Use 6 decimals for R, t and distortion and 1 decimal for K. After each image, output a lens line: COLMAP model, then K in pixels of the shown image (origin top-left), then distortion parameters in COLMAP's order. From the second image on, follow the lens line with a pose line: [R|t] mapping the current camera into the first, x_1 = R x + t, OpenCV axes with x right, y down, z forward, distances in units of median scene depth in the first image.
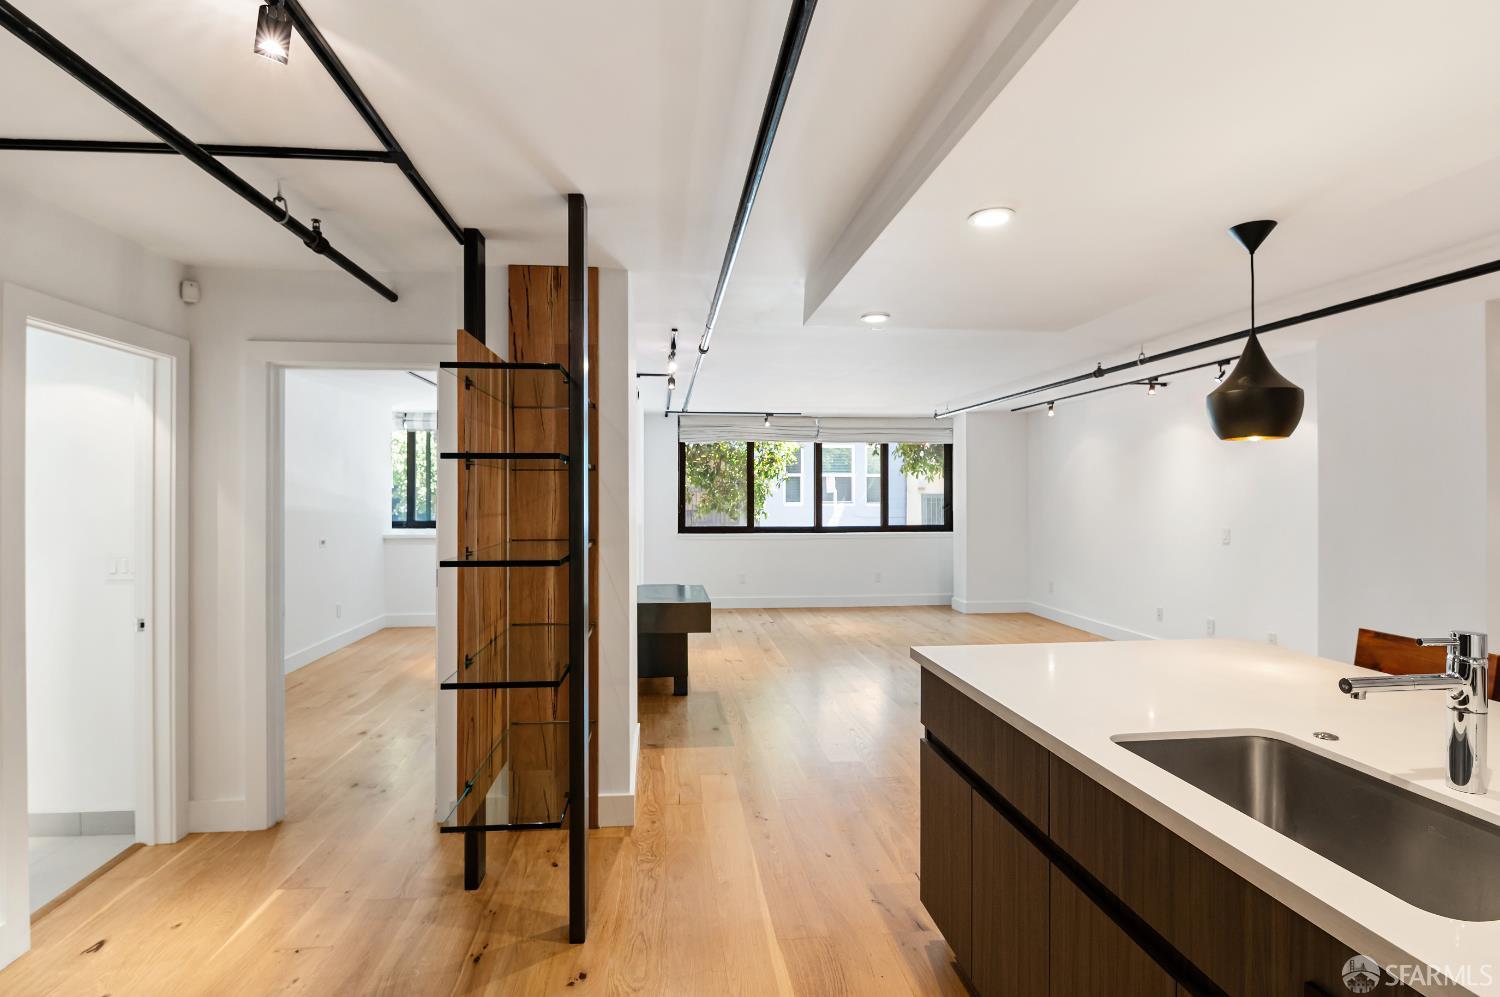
lens RADIAL K [[724.6, 0, 742.9], [0, 724.6, 496.1], [0, 0, 1]] dist [-0.012928, -0.000536]
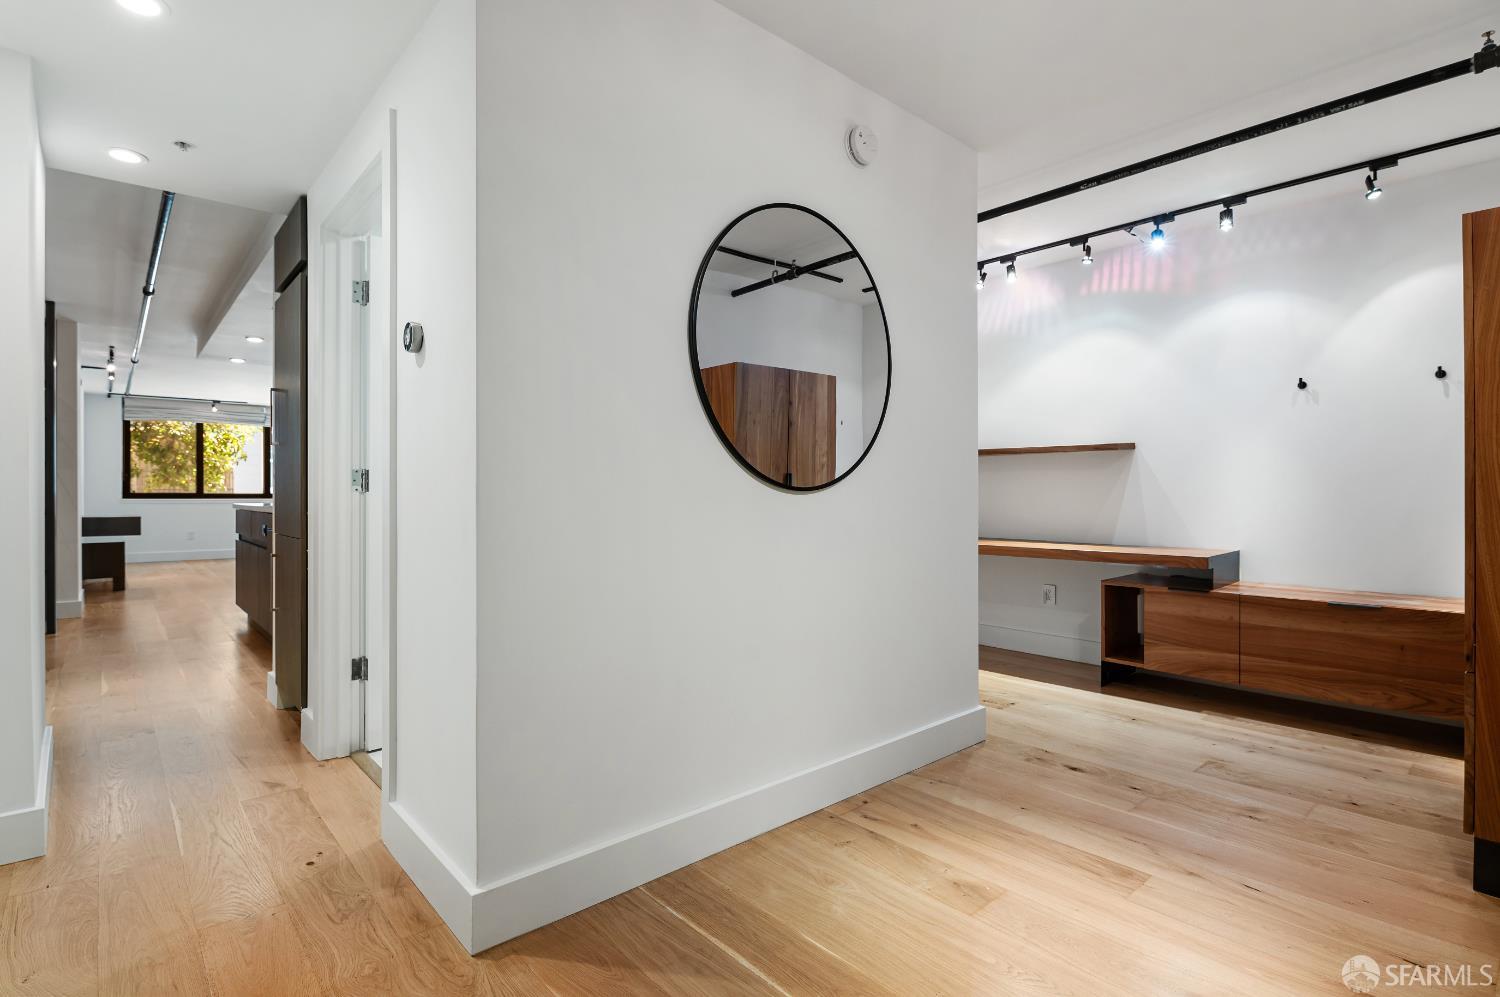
lens RADIAL K [[724.6, 0, 742.9], [0, 724.6, 496.1], [0, 0, 1]] dist [-0.012928, -0.000536]
pose [[0.818229, -0.000659, 0.574892, 0.065955], [0.000562, 1.000000, 0.000345, 0.049800], [-0.574892, 0.000041, 0.818229, -0.533406]]
